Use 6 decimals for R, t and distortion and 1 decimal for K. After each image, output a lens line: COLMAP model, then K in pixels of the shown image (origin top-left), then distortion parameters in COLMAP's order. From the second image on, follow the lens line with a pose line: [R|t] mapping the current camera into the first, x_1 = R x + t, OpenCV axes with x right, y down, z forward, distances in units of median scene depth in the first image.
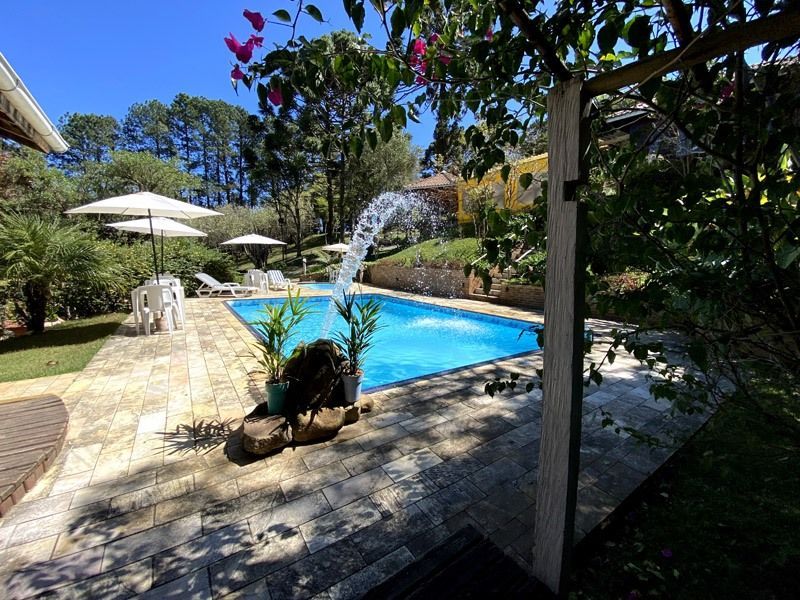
lens RADIAL K [[321.9, 0, 402.4], [0, 321.9, 301.2], [0, 0, 1]] dist [0.017580, -0.018939]
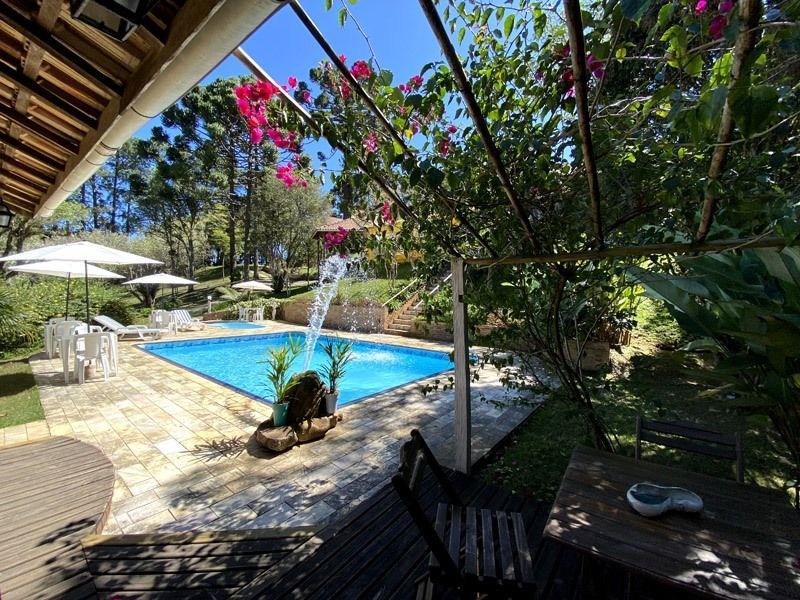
lens RADIAL K [[321.9, 0, 402.4], [0, 321.9, 301.2], [0, 0, 1]] dist [0.017580, -0.018939]
pose [[0.956711, -0.003881, 0.291015, -0.244029], [0.033659, 0.994677, -0.097391, -0.032665], [-0.289088, 0.102970, 0.951749, -0.470580]]
